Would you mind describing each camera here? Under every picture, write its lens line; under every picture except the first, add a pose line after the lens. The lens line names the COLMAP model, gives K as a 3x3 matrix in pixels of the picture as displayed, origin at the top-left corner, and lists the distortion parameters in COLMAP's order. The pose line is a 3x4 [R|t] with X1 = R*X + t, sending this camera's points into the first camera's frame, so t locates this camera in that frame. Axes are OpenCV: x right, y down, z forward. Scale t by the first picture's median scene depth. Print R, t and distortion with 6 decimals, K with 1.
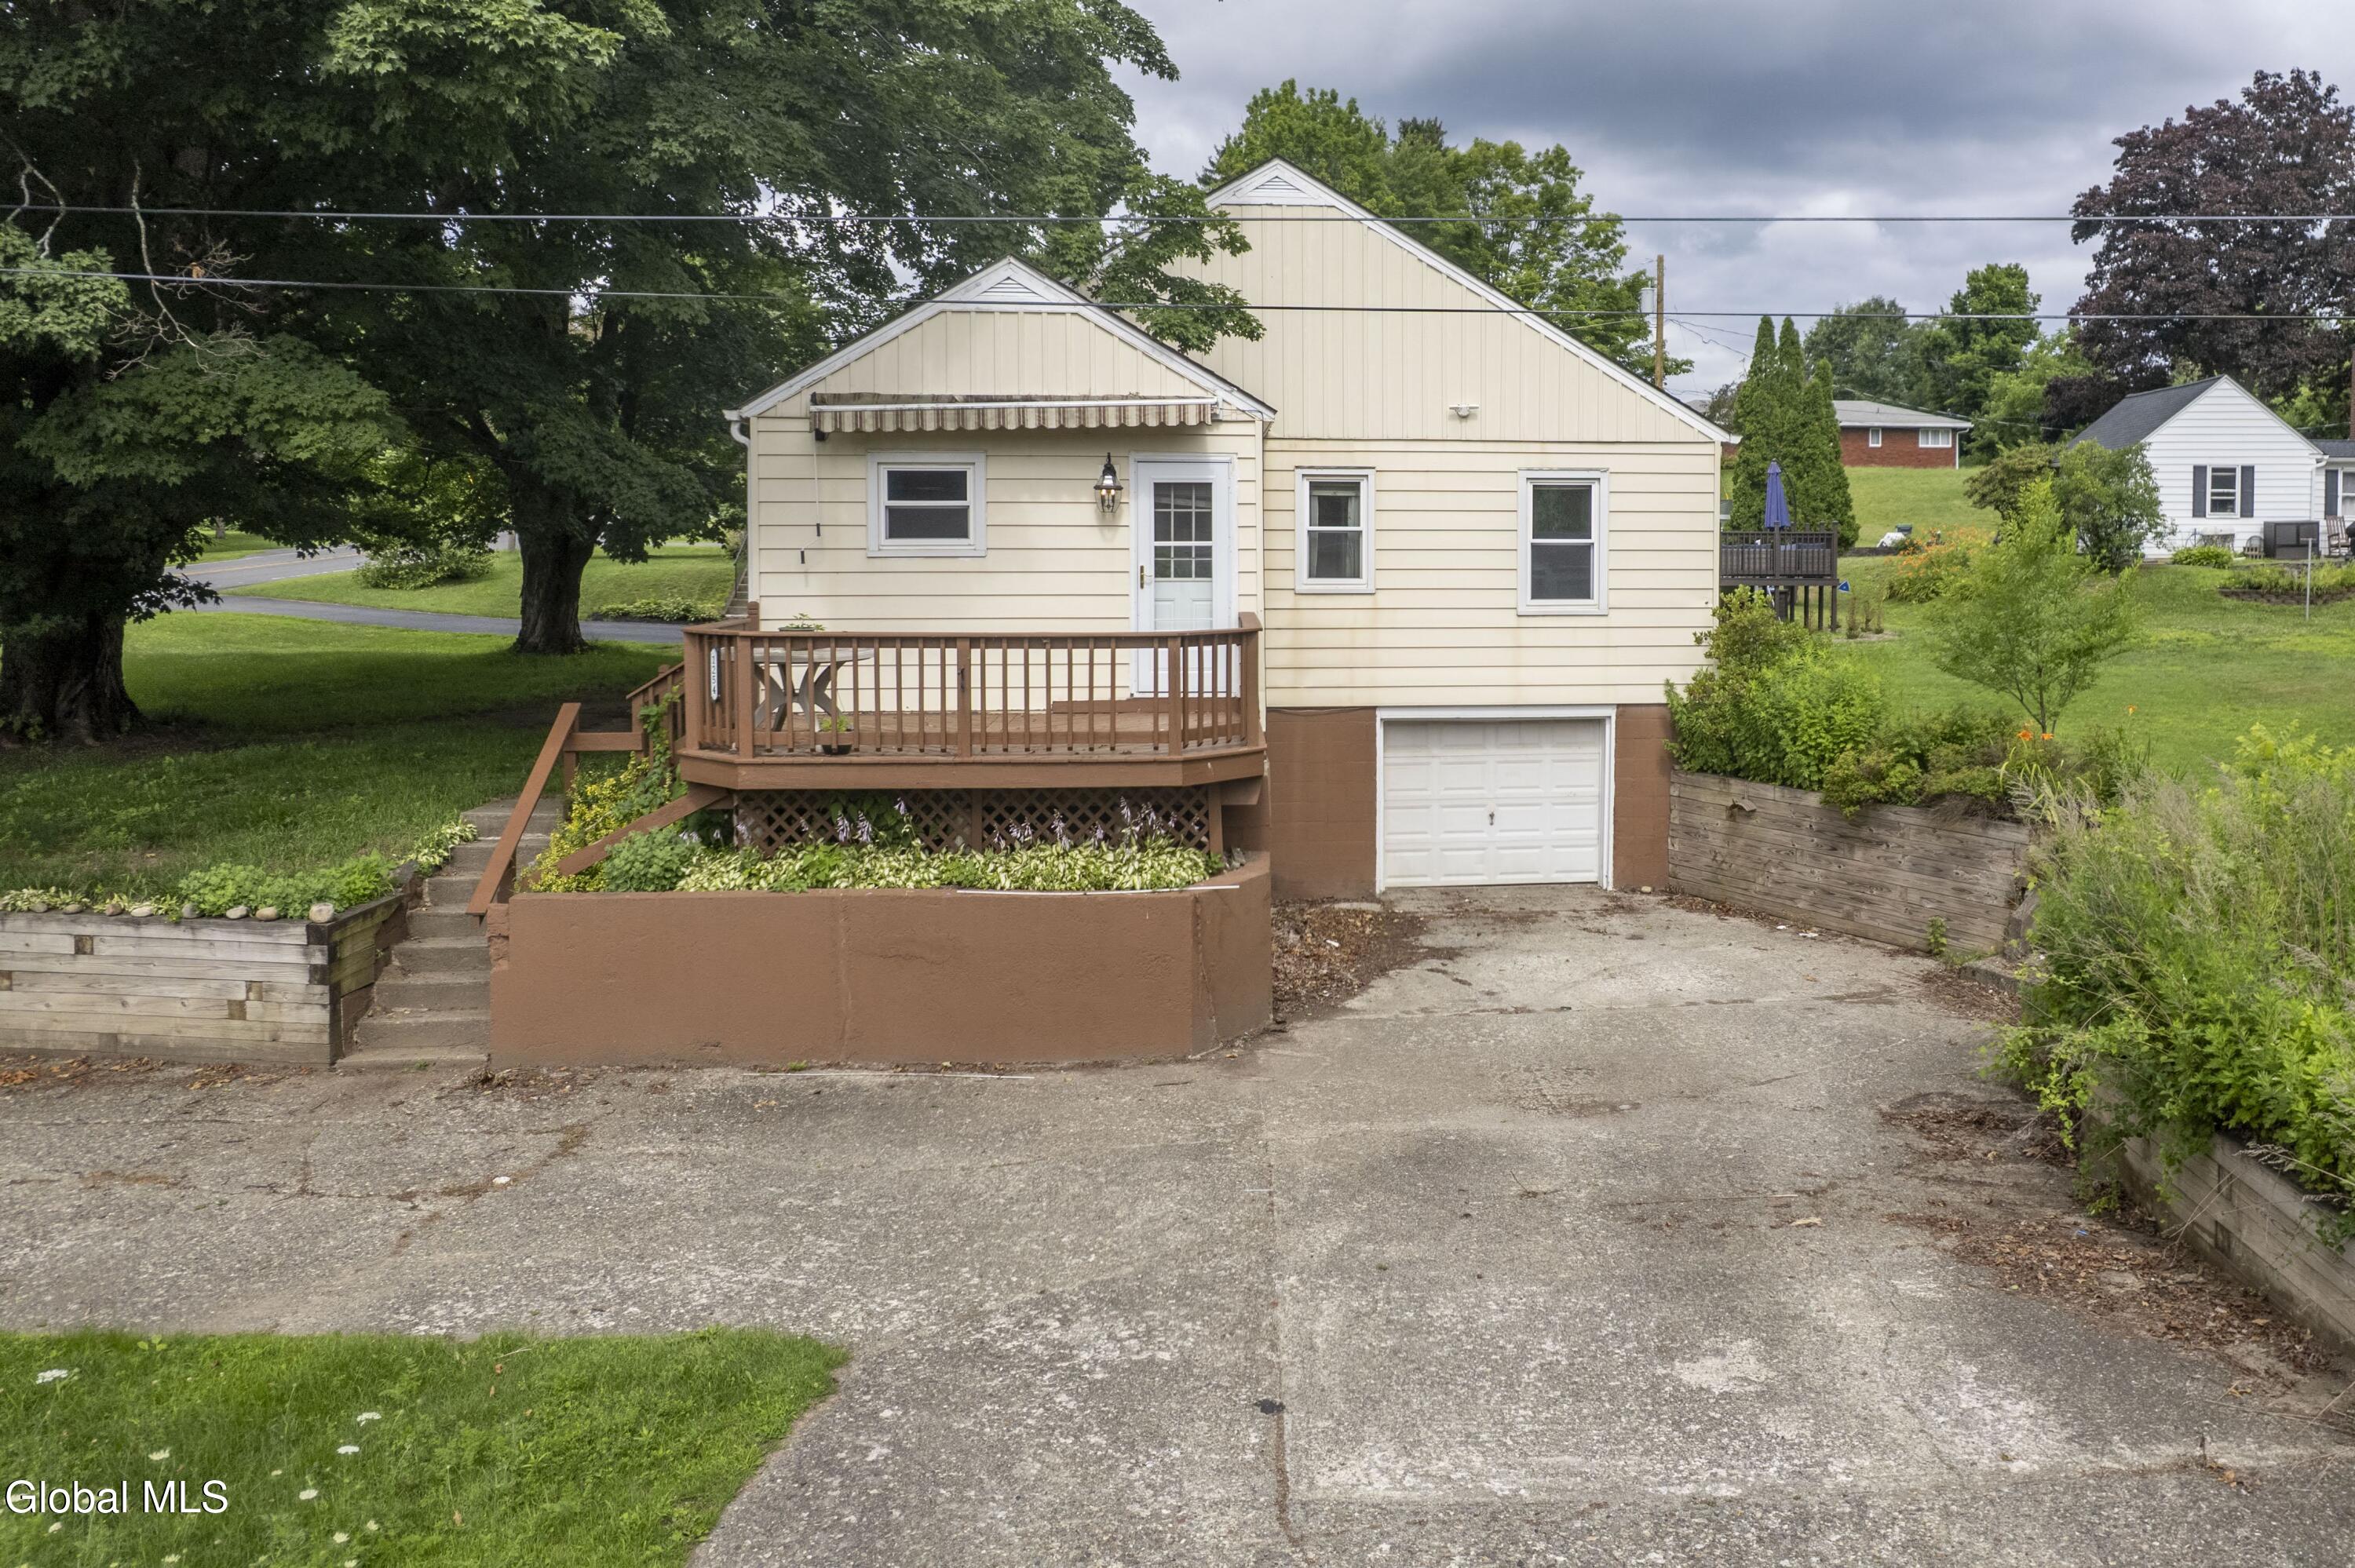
lens RADIAL K [[1538.5, 0, 1177.5], [0, 1538.5, 784.0], [0, 0, 1]] dist [-0.024361, 0.001048]
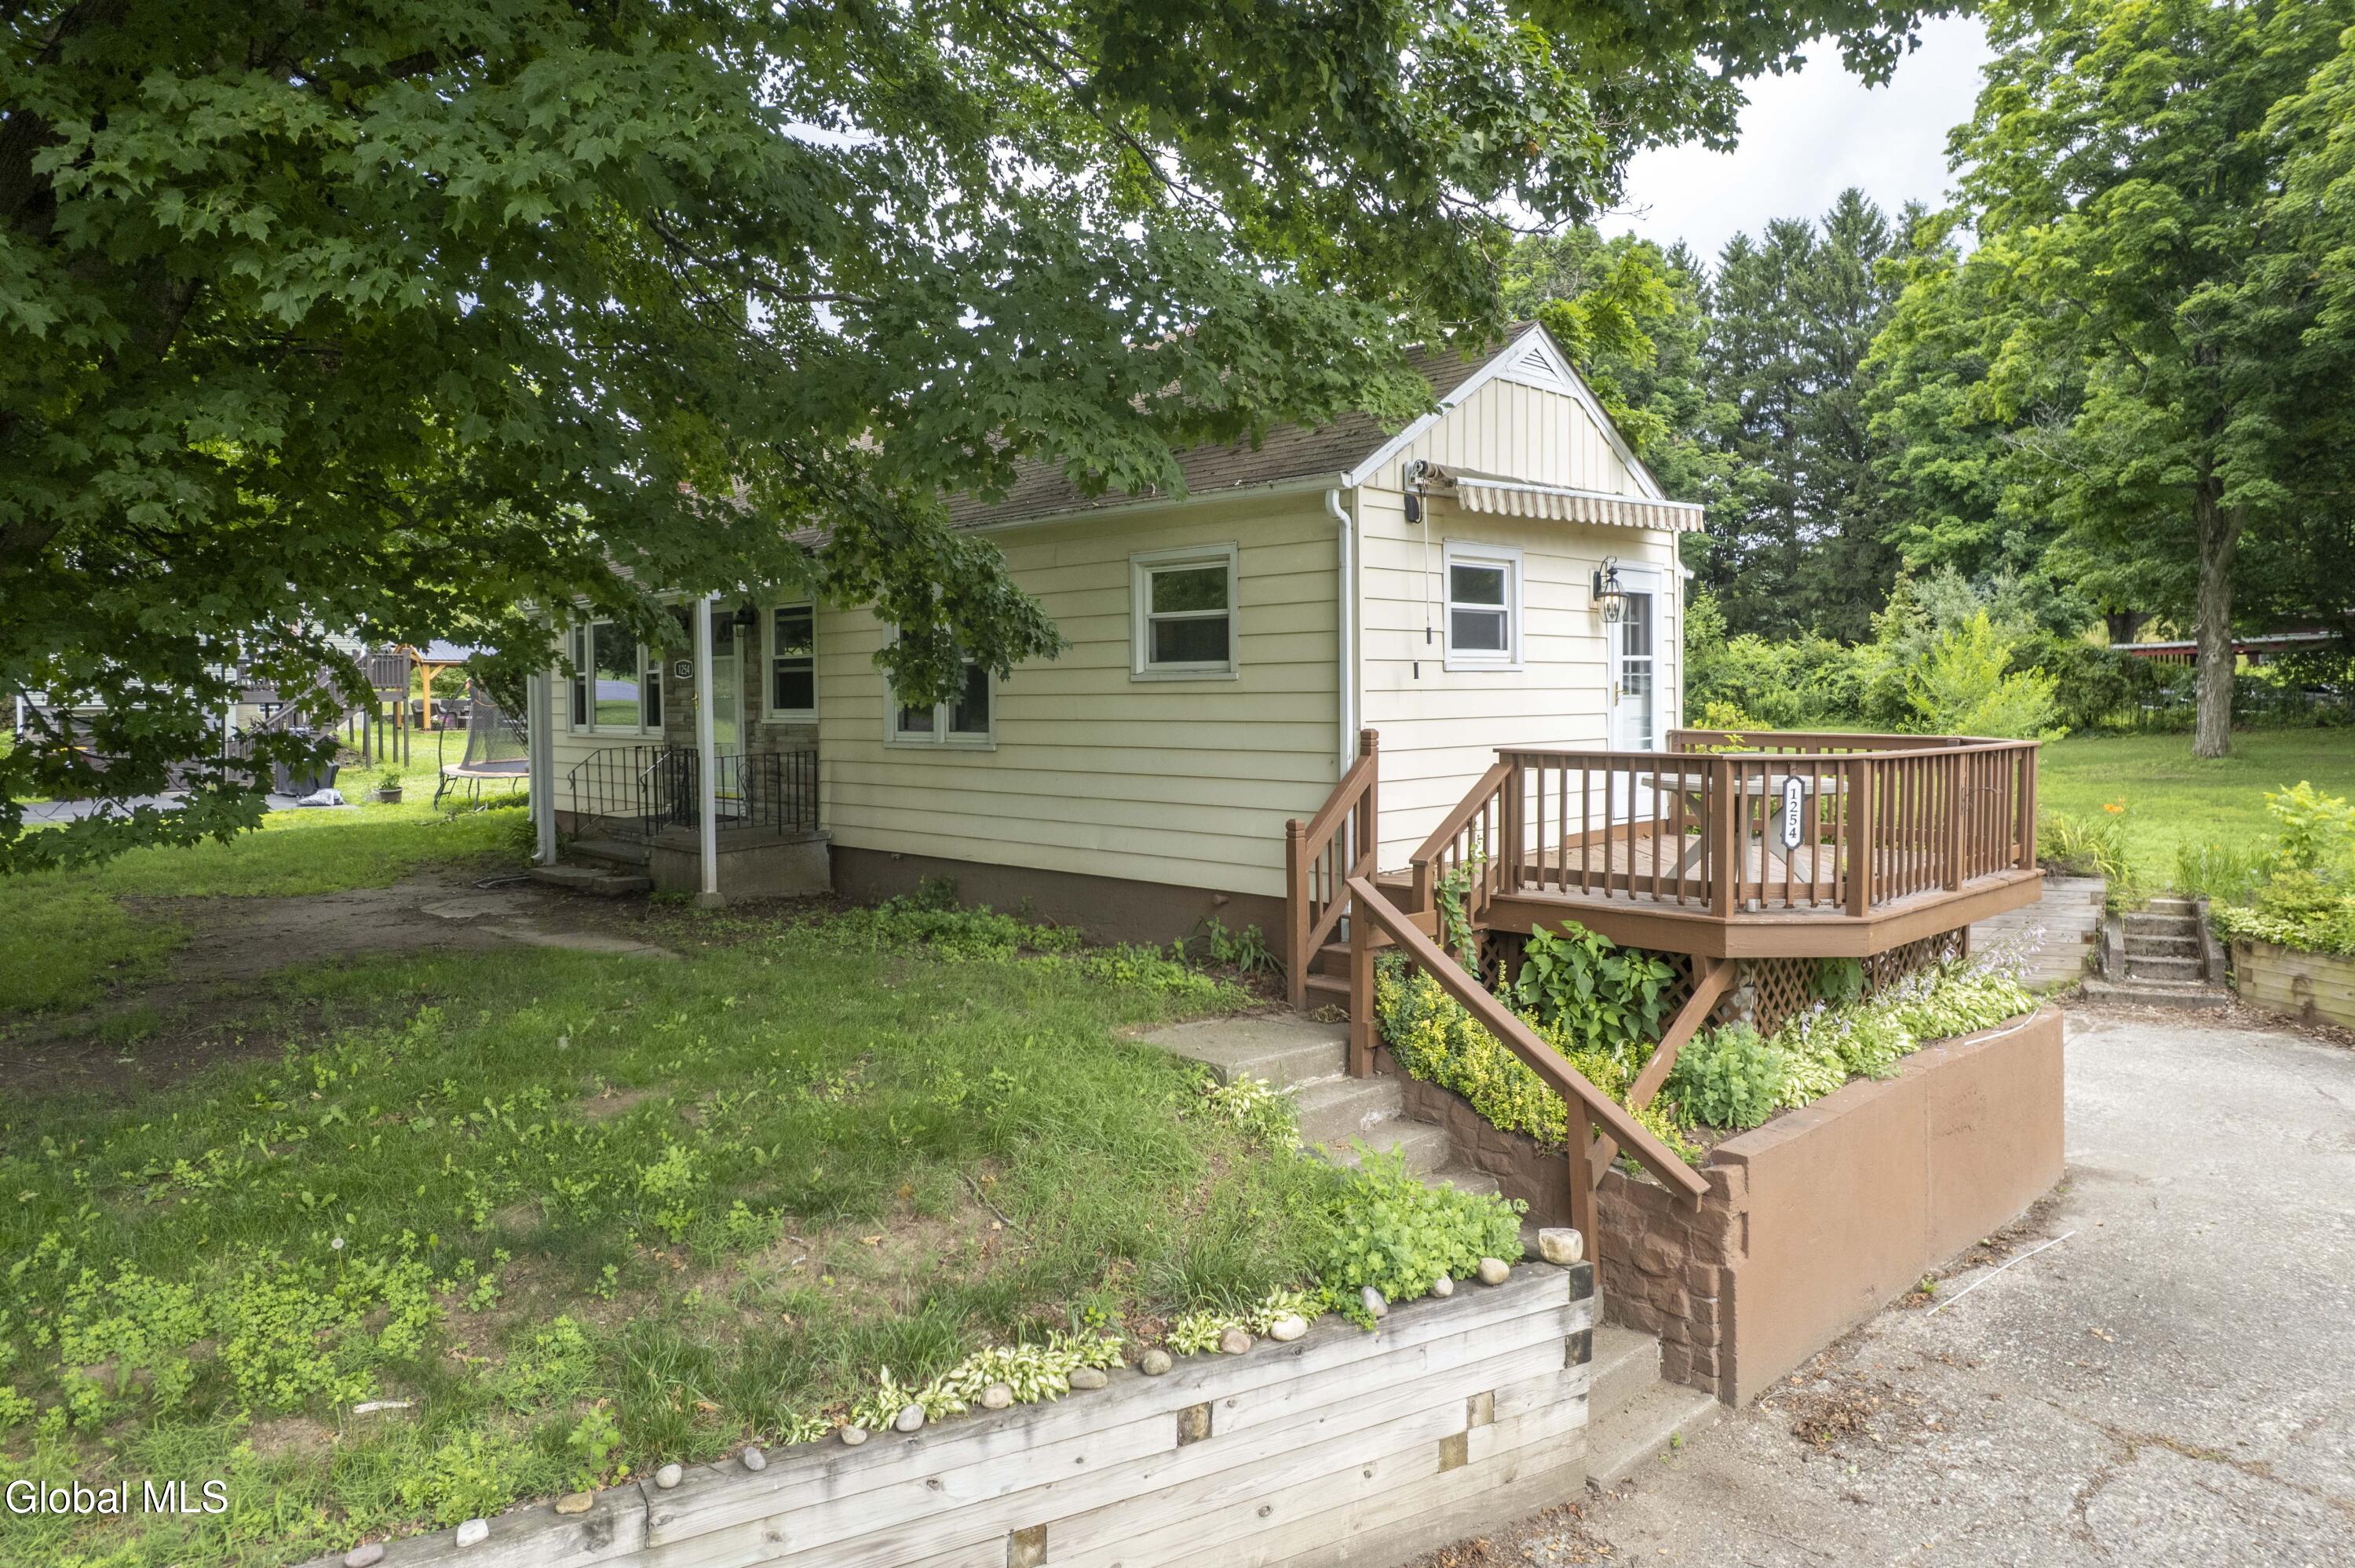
lens RADIAL K [[1538.5, 0, 1177.5], [0, 1538.5, 784.0], [0, 0, 1]] dist [-0.024361, 0.001048]
pose [[0.779866, -0.040998, 0.624603, -0.827776], [0.079990, 0.996199, -0.034484, -0.072564], [-0.620815, 0.076855, 0.780181, 0.467730]]
